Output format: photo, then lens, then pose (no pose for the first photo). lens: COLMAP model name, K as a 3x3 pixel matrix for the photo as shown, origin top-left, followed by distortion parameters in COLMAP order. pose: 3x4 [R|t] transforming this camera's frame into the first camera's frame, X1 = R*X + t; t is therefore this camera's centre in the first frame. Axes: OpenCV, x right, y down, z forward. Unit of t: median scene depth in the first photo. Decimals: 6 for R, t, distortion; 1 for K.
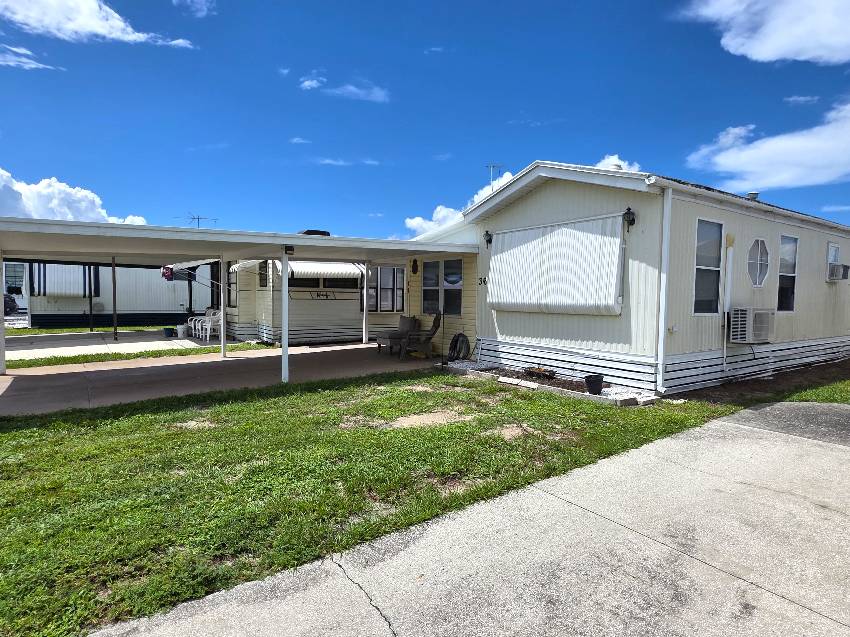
lens RADIAL K [[485.1, 0, 421.8], [0, 485.1, 321.5], [0, 0, 1]] dist [-0.002523, -0.000278]
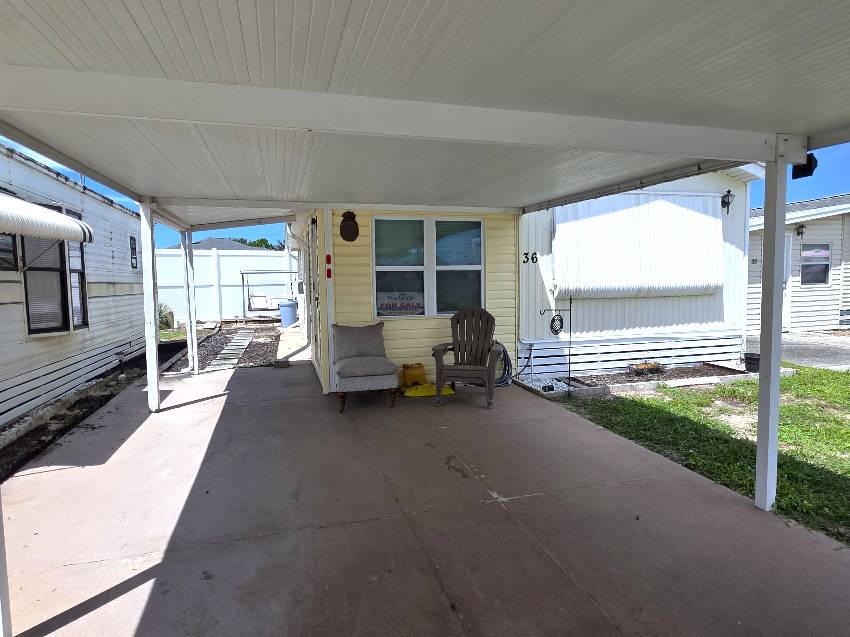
lens RADIAL K [[517.5, 0, 425.0], [0, 517.5, 318.5], [0, 0, 1]] dist [0.002091, -0.000108]
pose [[0.309111, -0.087999, 0.946946, -0.664790], [0.068748, 0.995172, 0.070039, -0.064831], [-0.948538, 0.043451, 0.313668, 0.990658]]
